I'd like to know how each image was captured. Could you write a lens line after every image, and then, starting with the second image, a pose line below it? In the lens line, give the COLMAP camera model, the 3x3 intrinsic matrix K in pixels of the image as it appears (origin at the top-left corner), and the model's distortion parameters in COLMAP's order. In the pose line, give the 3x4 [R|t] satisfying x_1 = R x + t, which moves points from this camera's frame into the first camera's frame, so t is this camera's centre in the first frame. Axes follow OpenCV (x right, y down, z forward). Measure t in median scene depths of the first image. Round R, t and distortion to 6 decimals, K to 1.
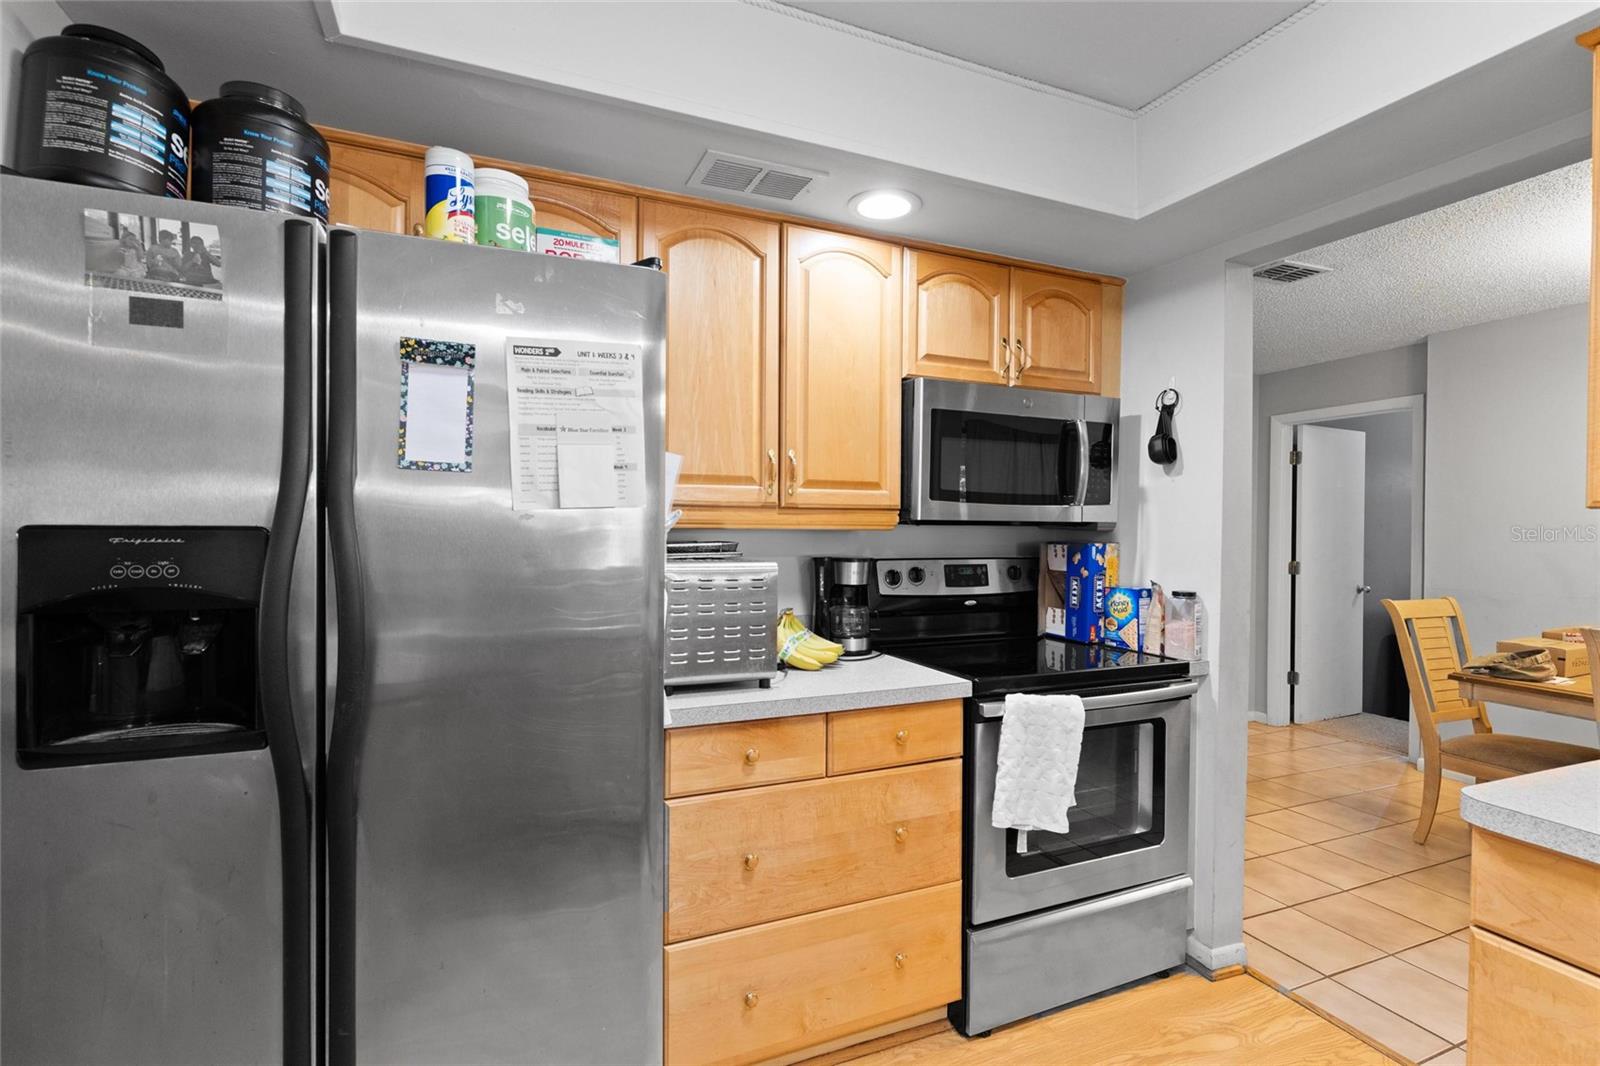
lens RADIAL K [[738.2, 0, 800.0], [0, 738.2, 533.0], [0, 0, 1]] dist [0.000814, 0.000058]
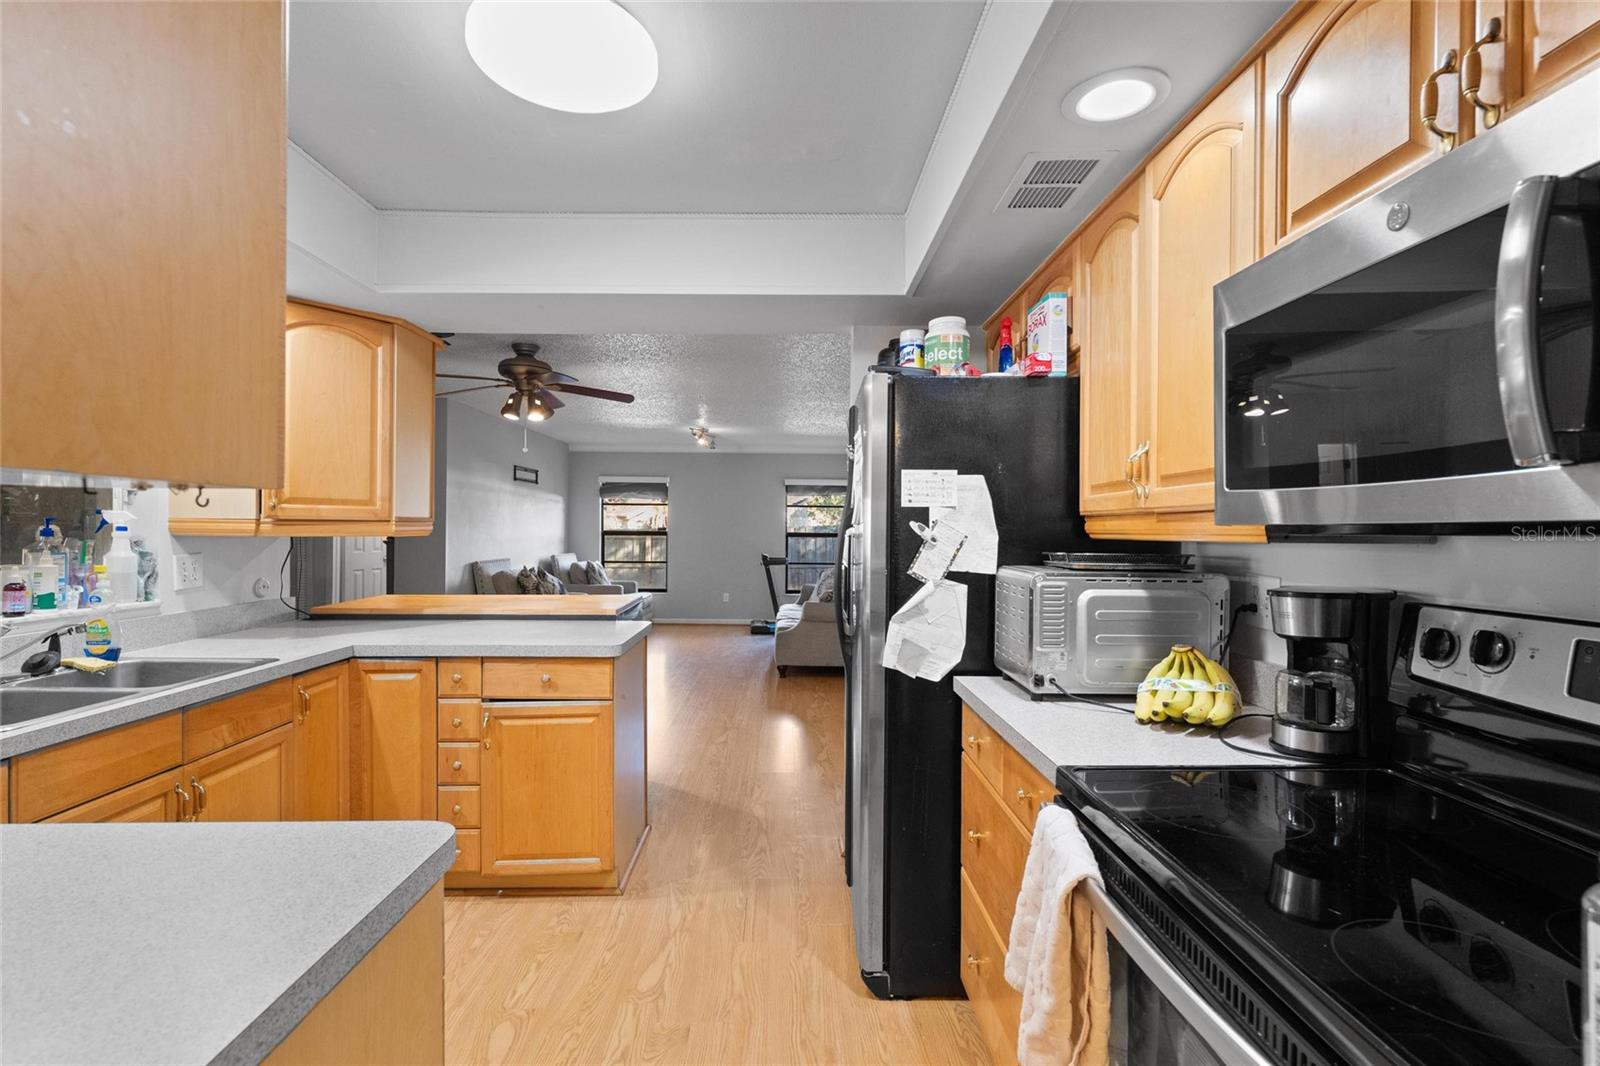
lens RADIAL K [[738.2, 0, 800.0], [0, 738.2, 533.0], [0, 0, 1]] dist [0.000814, 0.000058]
pose [[-0.391744, -0.006663, -0.920050, 0.825402], [-0.019742, 0.999804, 0.001165, -0.005019], [0.919863, 0.018620, -0.391798, 0.911648]]
